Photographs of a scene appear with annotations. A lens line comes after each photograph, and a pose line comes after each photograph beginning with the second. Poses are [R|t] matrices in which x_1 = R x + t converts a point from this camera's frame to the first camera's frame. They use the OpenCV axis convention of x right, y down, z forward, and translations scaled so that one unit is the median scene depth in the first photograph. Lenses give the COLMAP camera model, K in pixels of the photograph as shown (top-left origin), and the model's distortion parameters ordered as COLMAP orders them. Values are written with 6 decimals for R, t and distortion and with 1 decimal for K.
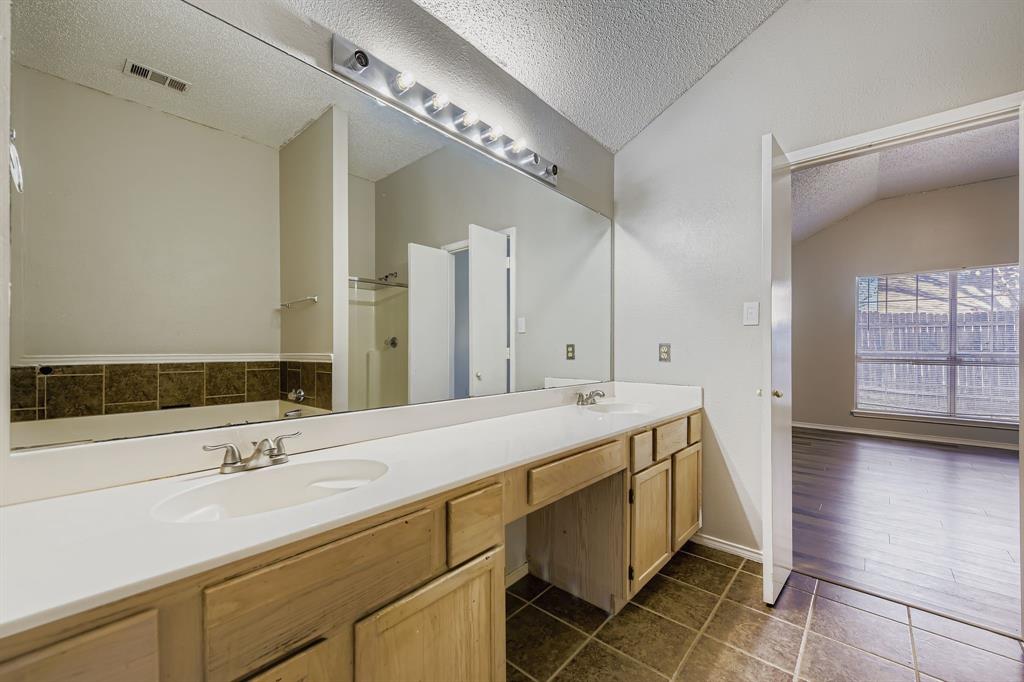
lens RADIAL K [[407.6, 0, 514.6], [0, 407.6, 347.9], [0, 0, 1]] dist [0.015643, -0.002665]
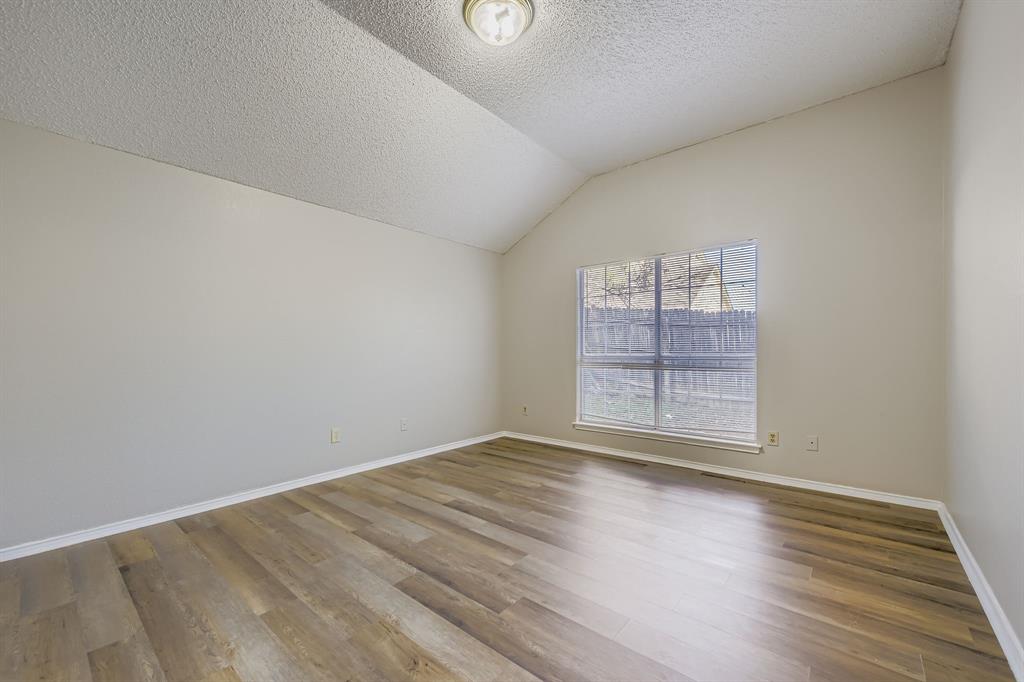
lens RADIAL K [[407.6, 0, 513.5], [0, 407.6, 347.3], [0, 0, 1]] dist [0.015643, -0.002665]
pose [[0.999866, -0.005881, 0.015269, 1.566707], [0.005989, 0.999957, -0.007031, 0.000723], [-0.015227, 0.007121, 0.999859, 0.351704]]
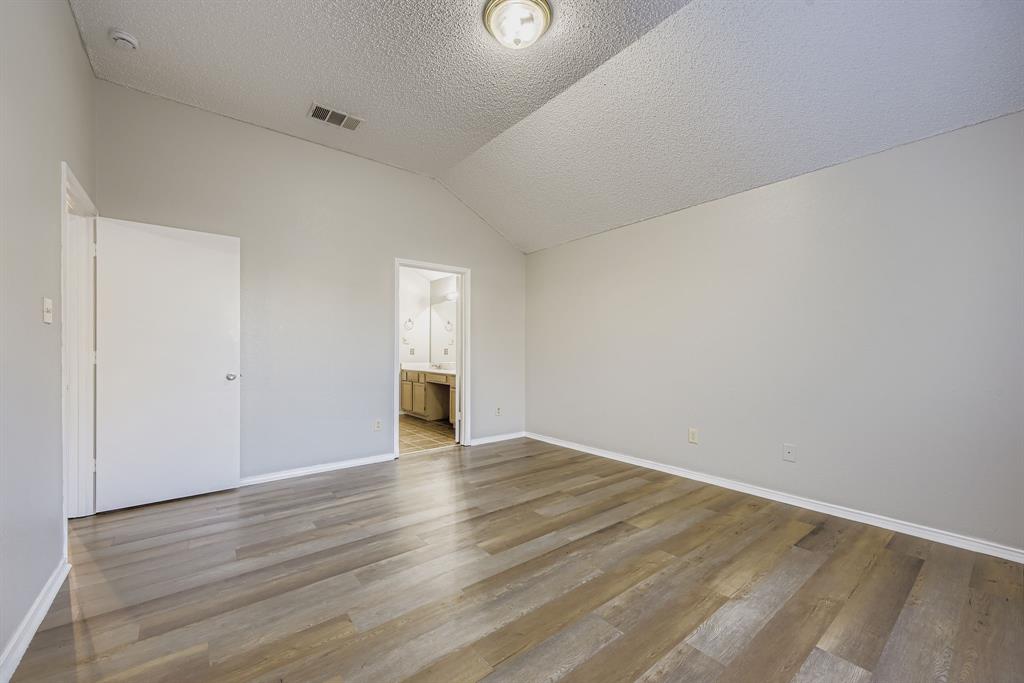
lens RADIAL K [[407.6, 0, 508.8], [0, 407.6, 346.4], [0, 0, 1]] dist [0.015643, -0.002665]
pose [[-0.181412, -0.009140, -0.983365, 2.490321], [0.000975, 0.999955, -0.009474, 0.000103], [0.983407, -0.002678, -0.181395, 1.454437]]
